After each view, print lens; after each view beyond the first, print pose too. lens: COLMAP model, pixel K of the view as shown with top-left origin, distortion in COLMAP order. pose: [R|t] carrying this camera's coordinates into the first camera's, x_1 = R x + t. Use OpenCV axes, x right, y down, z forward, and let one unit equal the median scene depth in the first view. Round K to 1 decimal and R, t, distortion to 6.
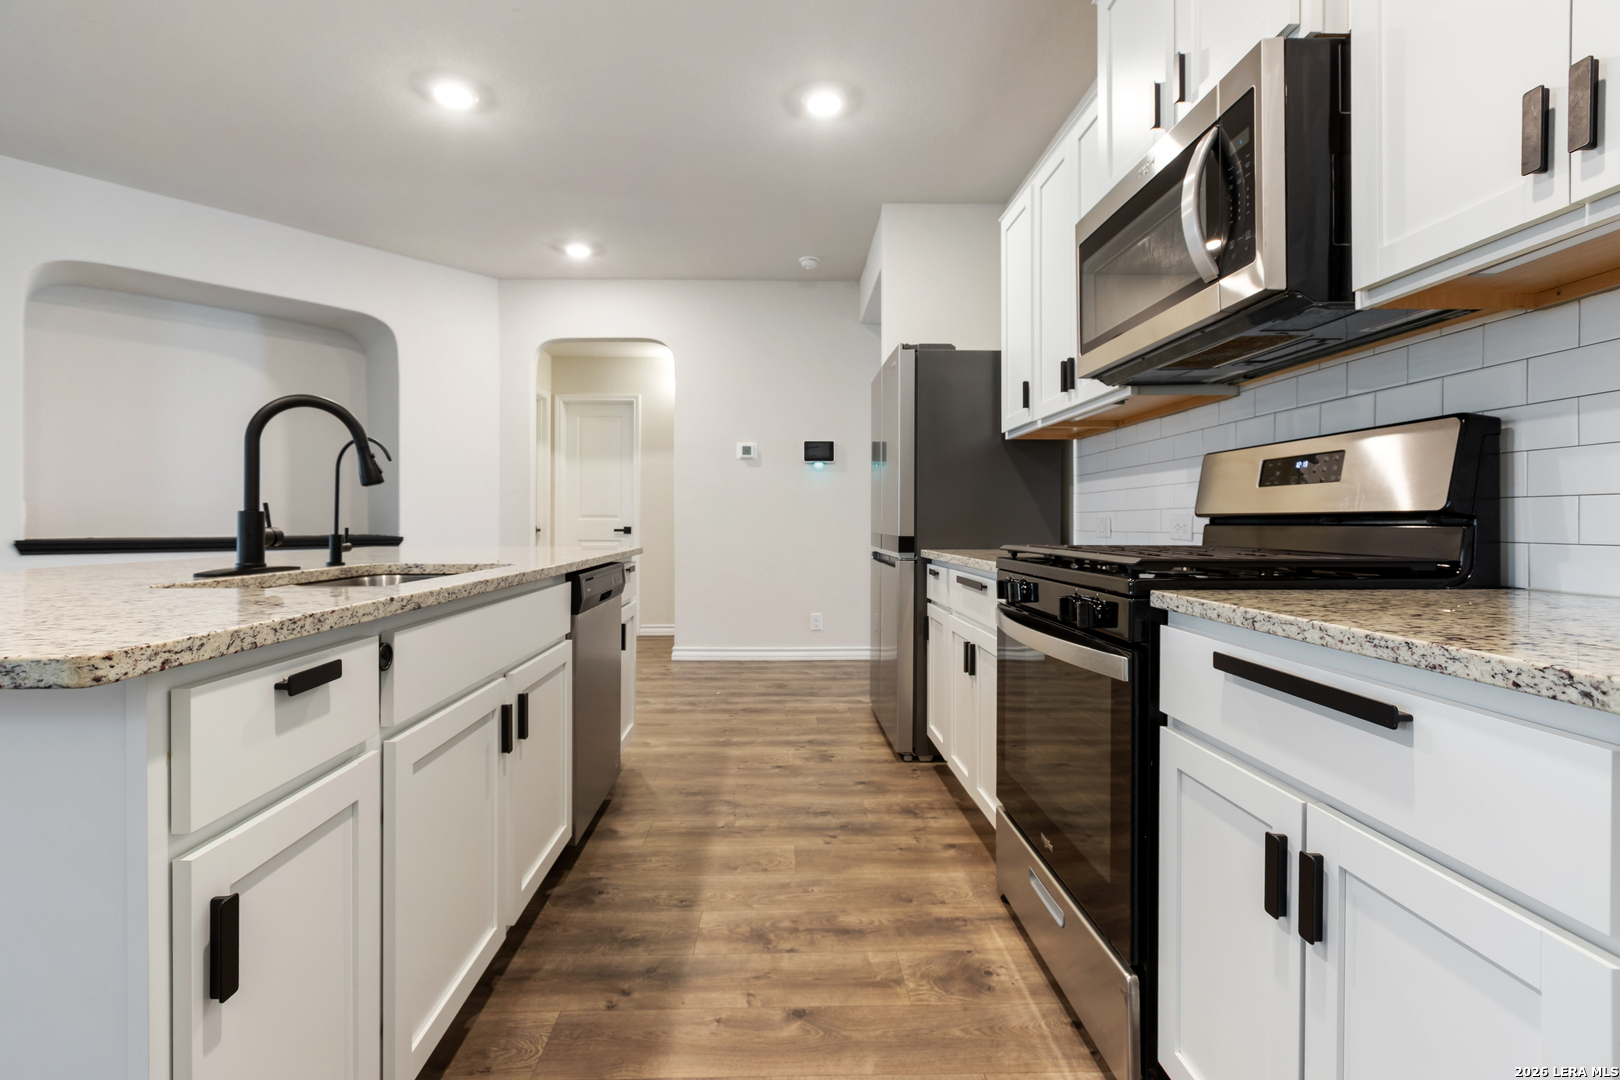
lens RADIAL K [[729.1, 0, 793.3], [0, 729.1, 520.0], [0, 0, 1]] dist [0.000596, 0.000083]
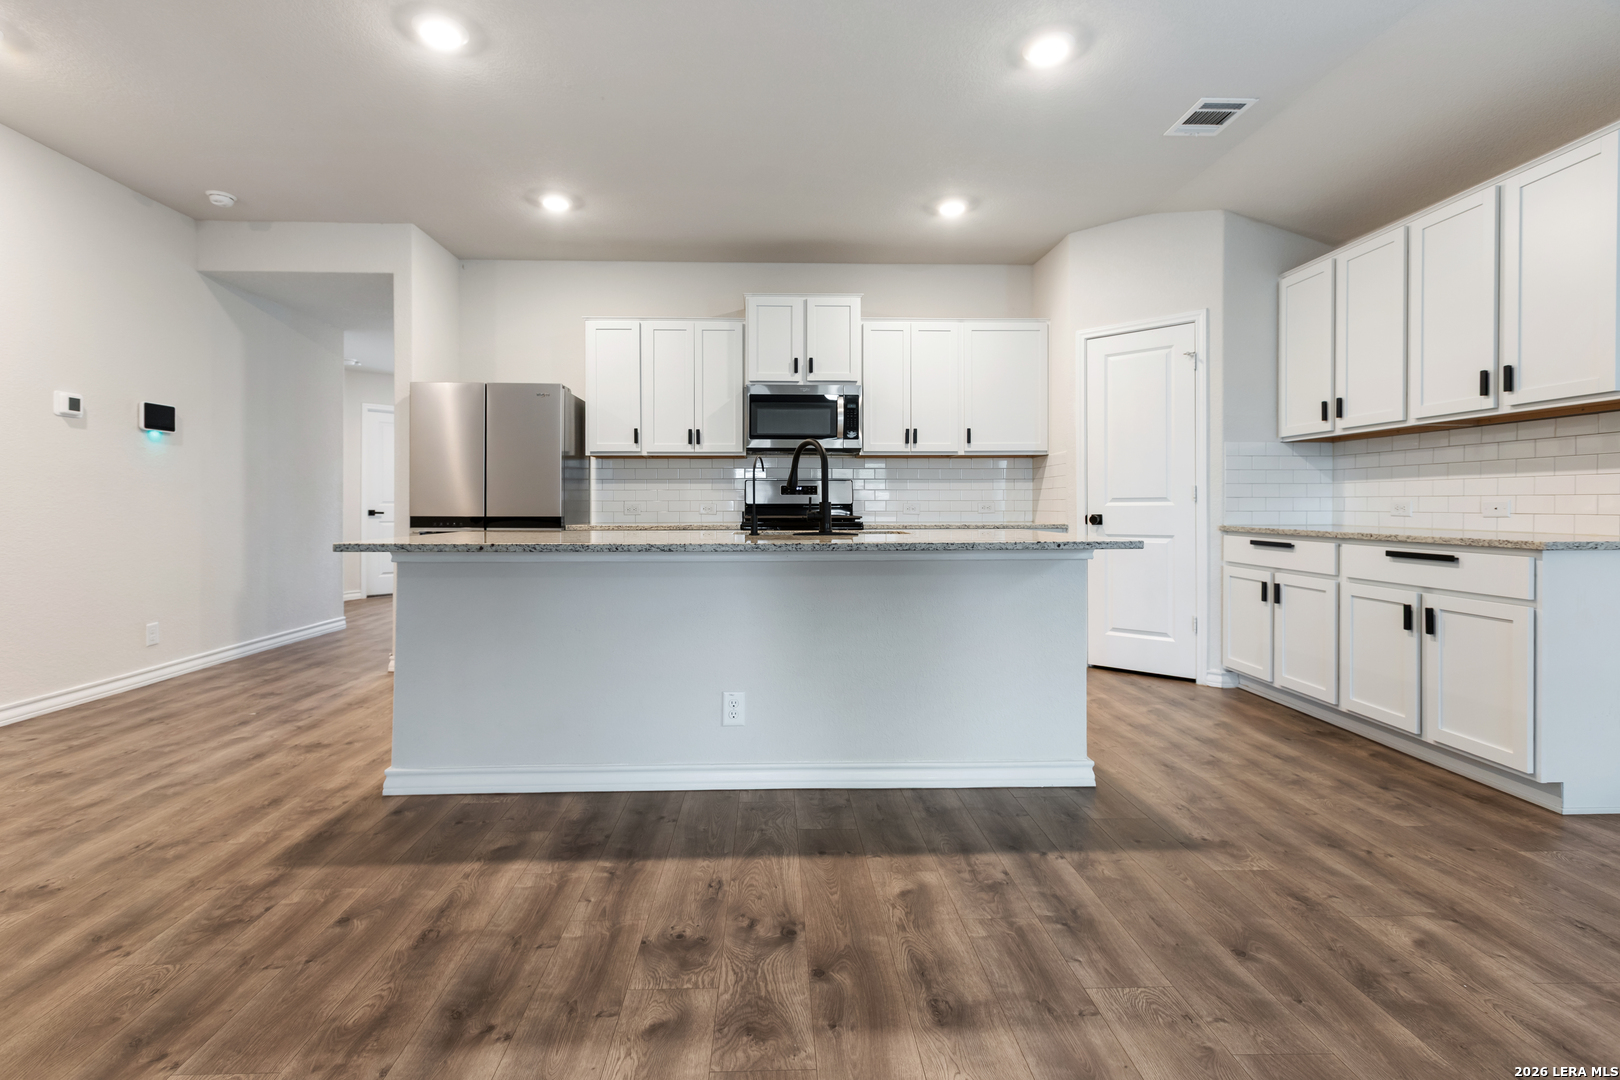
lens RADIAL K [[734.3, 0, 796.5], [0, 734.3, 498.4], [0, 0, 1]] dist [0.001247, 0.000020]
pose [[-0.022171, 0.008002, 0.999722, -1.739436], [-0.002179, 0.999965, -0.008052, -0.004051], [-0.999752, -0.002357, -0.022153, 0.740129]]
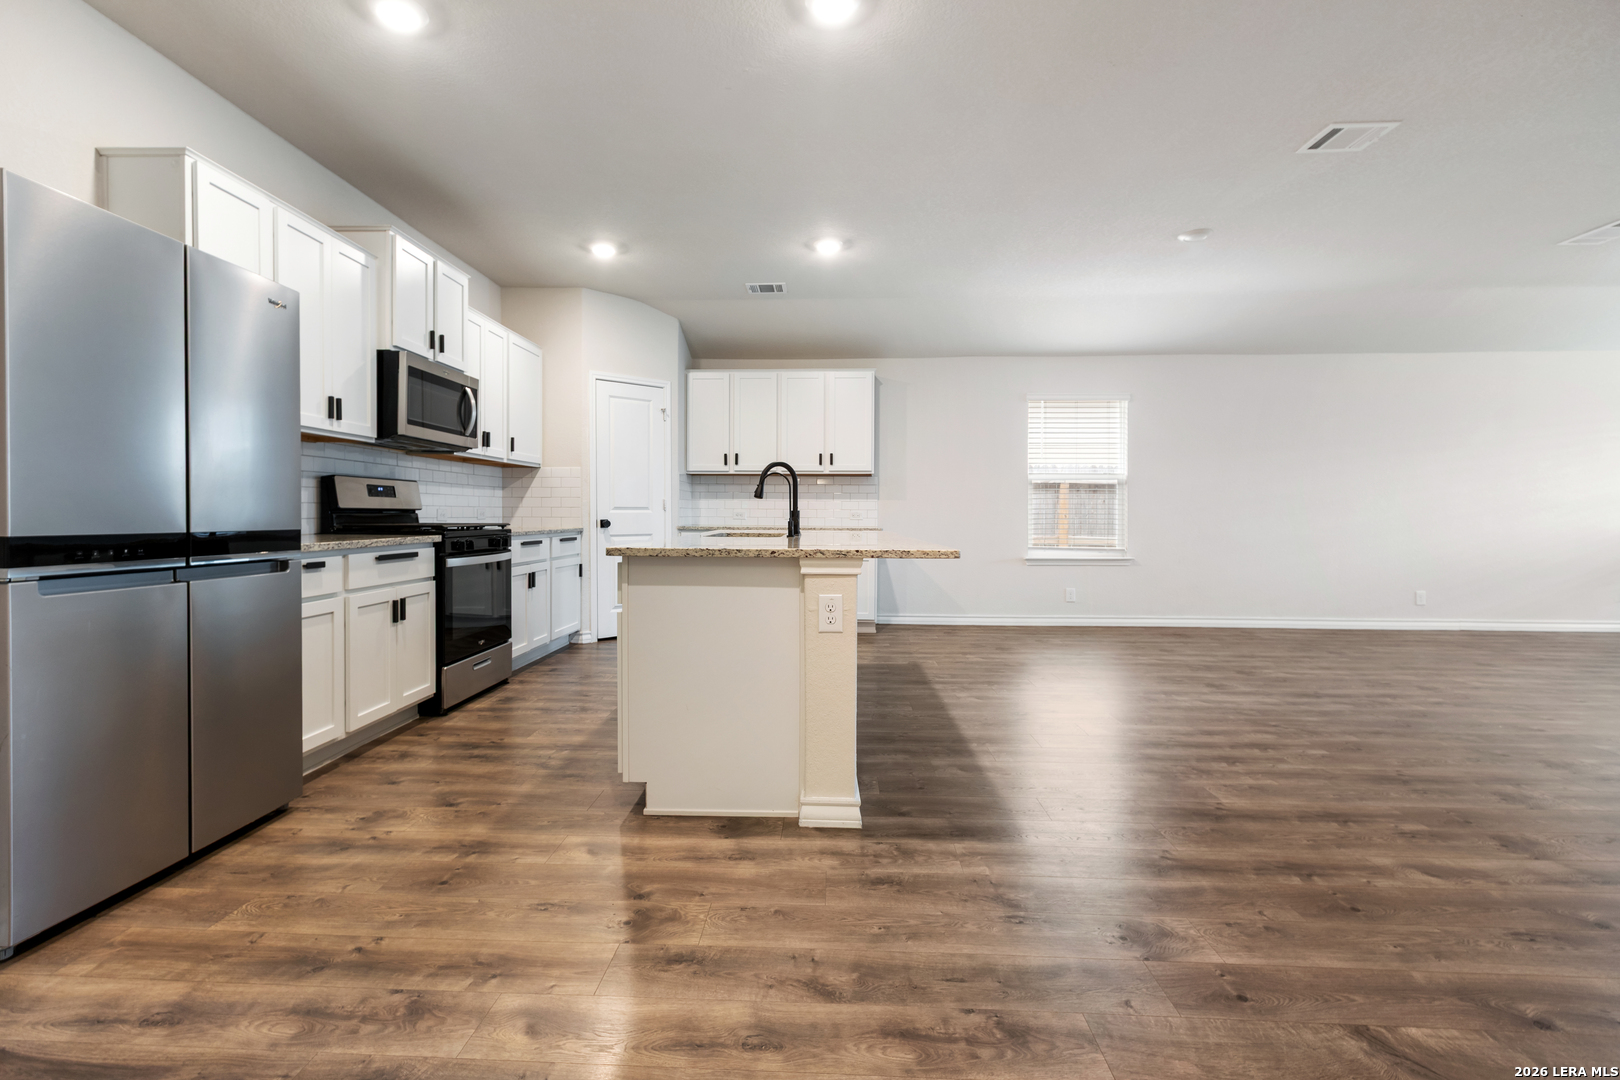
lens RADIAL K [[729.1, 0, 793.3], [0, 729.1, 520.0], [0, 0, 1]] dist [0.000596, 0.000083]
pose [[-0.997672, -0.008315, 0.067685, -0.601528], [-0.007922, 0.999950, 0.006077, 0.002749], [-0.067733, 0.005526, -0.997688, 2.330481]]
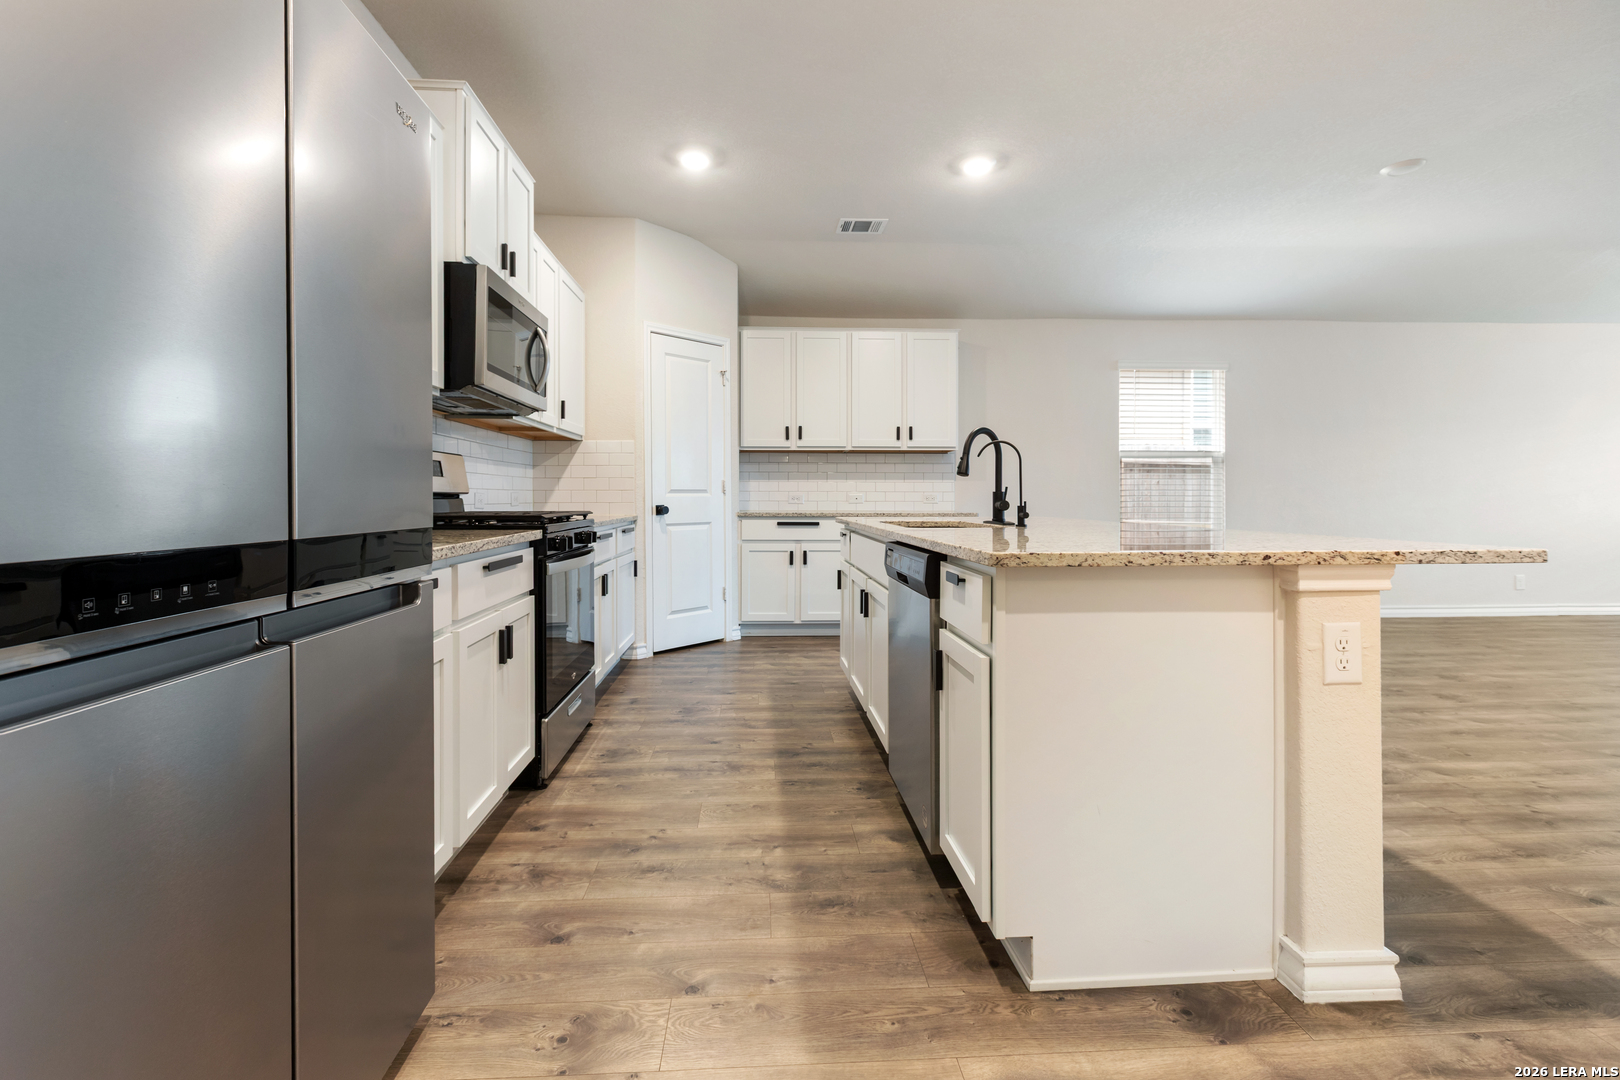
lens RADIAL K [[734.3, 0, 796.5], [0, 734.3, 498.4], [0, 0, 1]] dist [0.001247, 0.000020]
pose [[-0.999367, -0.001564, -0.035537, -0.093098], [-0.001492, 0.999997, -0.002058, 0.006000], [0.035540, -0.002003, -0.999366, 1.937396]]
